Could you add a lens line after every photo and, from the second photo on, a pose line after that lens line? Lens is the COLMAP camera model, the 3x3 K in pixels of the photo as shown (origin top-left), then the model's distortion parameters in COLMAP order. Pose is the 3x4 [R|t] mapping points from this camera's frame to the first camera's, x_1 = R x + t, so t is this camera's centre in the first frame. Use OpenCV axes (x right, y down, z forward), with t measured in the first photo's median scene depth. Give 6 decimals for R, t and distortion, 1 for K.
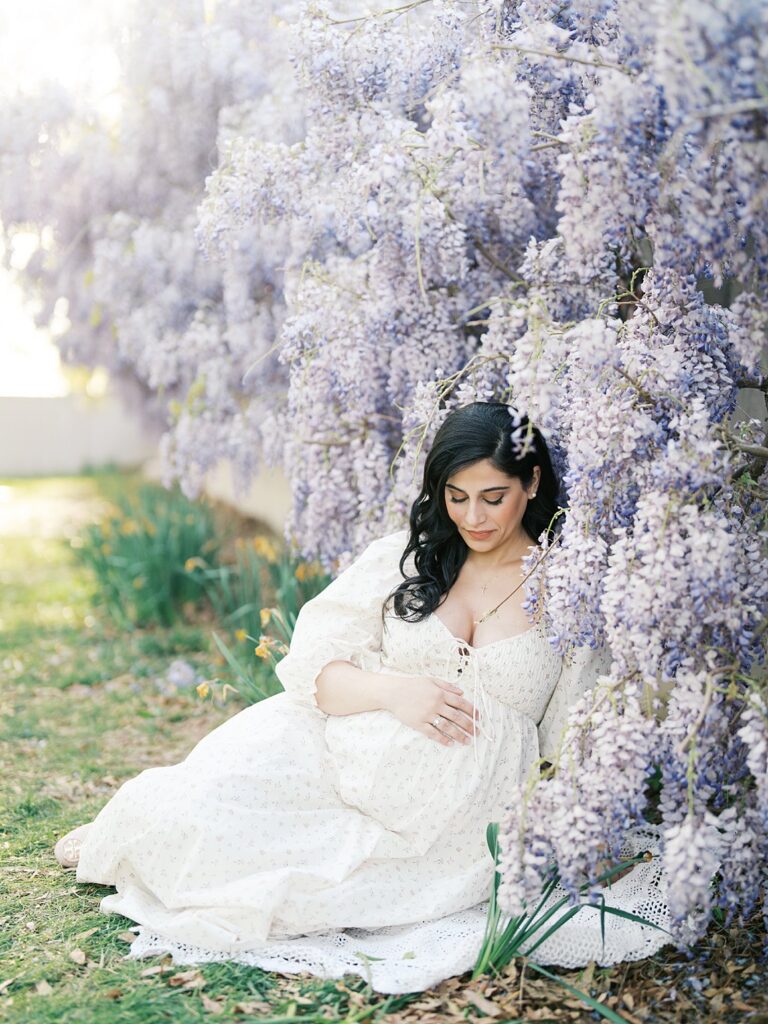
lens RADIAL K [[1625.6, 0, 384.0], [0, 1625.6, 512.0], [0, 0, 1]] dist [-0.197341, 1.461020]
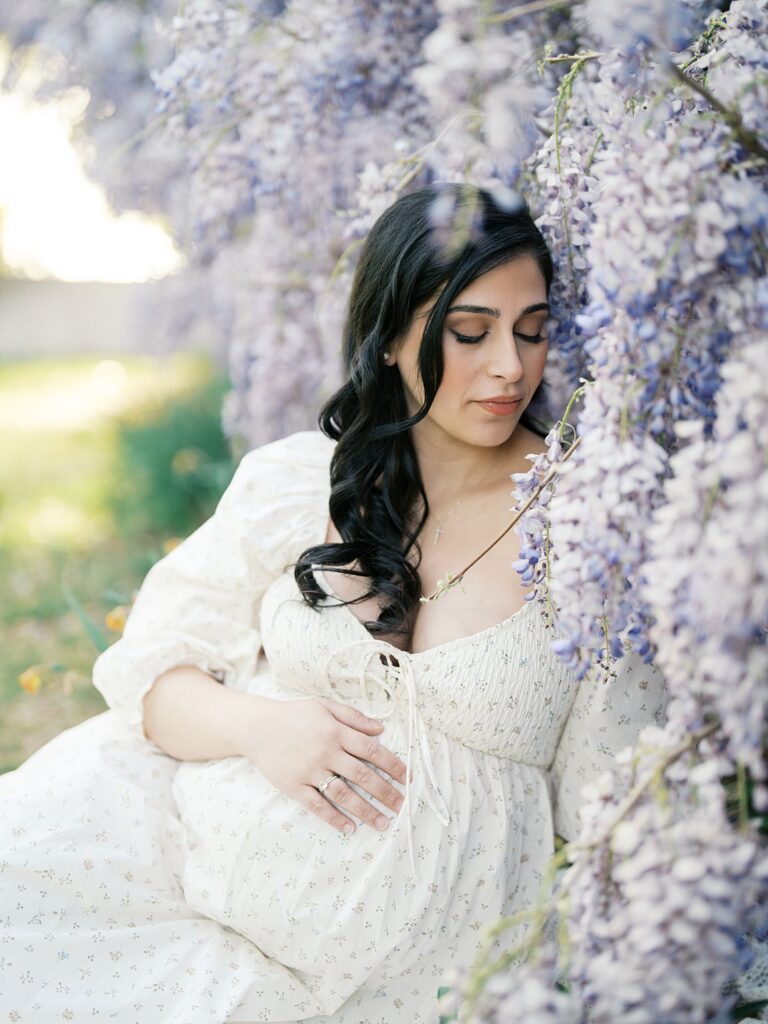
lens RADIAL K [[1625.6, 0, 384.0], [0, 1625.6, 512.0], [0, 0, 1]] dist [-0.197341, 1.461020]
pose [[0.995550, 0.003072, -0.094186, 0.099864], [0.003895, 0.997273, 0.073694, 0.001009], [0.094156, -0.073733, 0.992823, 0.513204]]
